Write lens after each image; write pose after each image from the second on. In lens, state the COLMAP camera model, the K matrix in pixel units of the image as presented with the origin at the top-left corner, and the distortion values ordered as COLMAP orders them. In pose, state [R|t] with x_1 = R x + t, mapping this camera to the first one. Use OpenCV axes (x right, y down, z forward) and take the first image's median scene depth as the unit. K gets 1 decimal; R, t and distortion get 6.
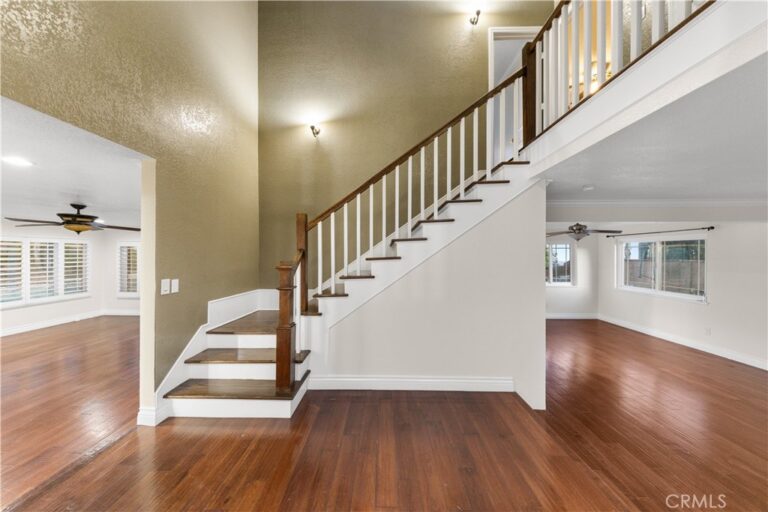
lens RADIAL K [[251.1, 0, 383.5], [0, 251.1, 254.0], [0, 0, 1]] dist [-0.001895, 0.000002]
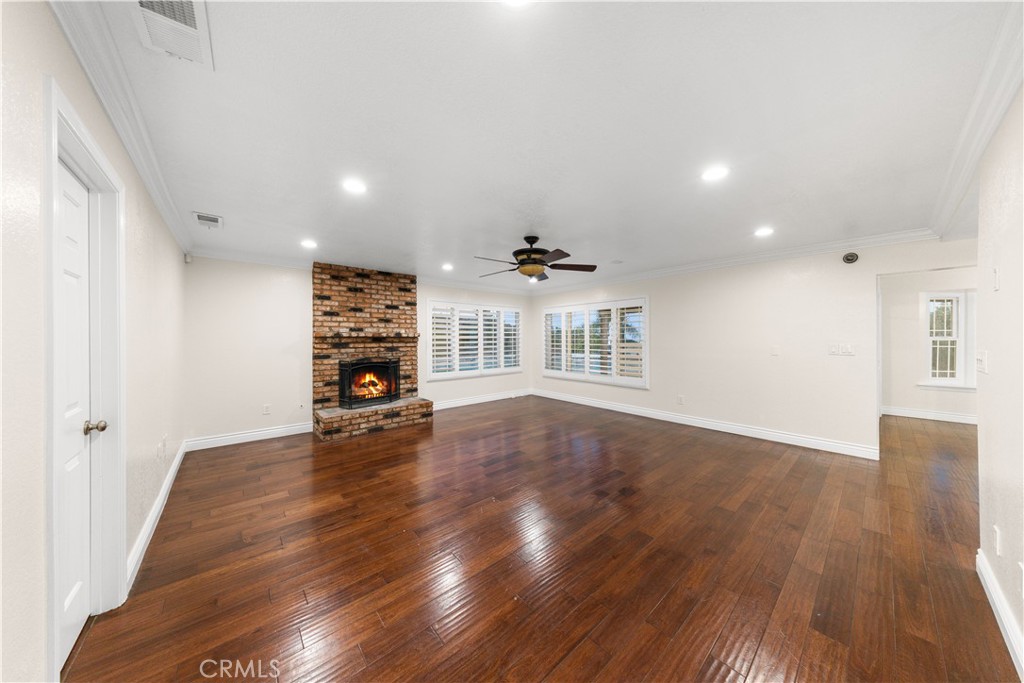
lens RADIAL K [[323.6, 0, 513.4], [0, 323.6, 340.7], [0, 0, 1]] dist [0.000166, 0.000001]
pose [[0.673656, 0.005336, -0.739026, -0.592645], [0.005387, 0.999912, 0.012130, 0.079277], [0.739025, -0.012153, 0.673568, 0.359124]]
